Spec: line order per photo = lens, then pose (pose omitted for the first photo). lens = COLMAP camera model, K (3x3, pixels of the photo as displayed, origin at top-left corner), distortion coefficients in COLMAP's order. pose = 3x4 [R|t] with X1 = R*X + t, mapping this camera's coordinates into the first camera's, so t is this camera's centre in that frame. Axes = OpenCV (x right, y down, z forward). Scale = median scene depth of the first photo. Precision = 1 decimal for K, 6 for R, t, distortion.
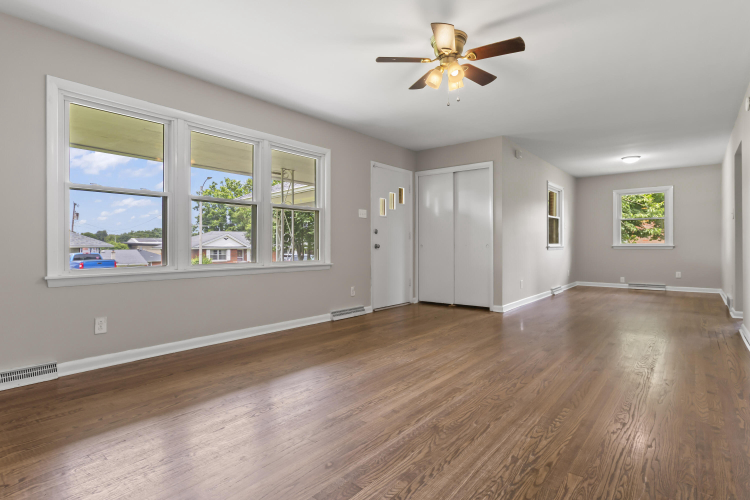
lens RADIAL K [[388.9, 0, 372.0], [0, 388.9, 247.6], [0, 0, 1]] dist [-0.003559, 0.000650]
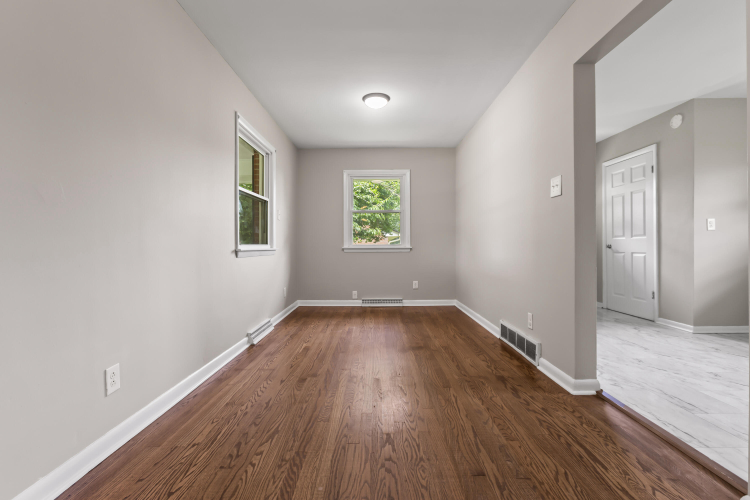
lens RADIAL K [[335.9, 0, 372.9], [0, 335.9, 247.7], [0, 0, 1]] dist [-0.000512, 0.000559]
pose [[0.775385, -0.000613, 0.631489, 0.284464], [0.003223, 0.999990, -0.002987, -0.003046], [-0.631481, 0.004352, 0.775379, 0.509576]]
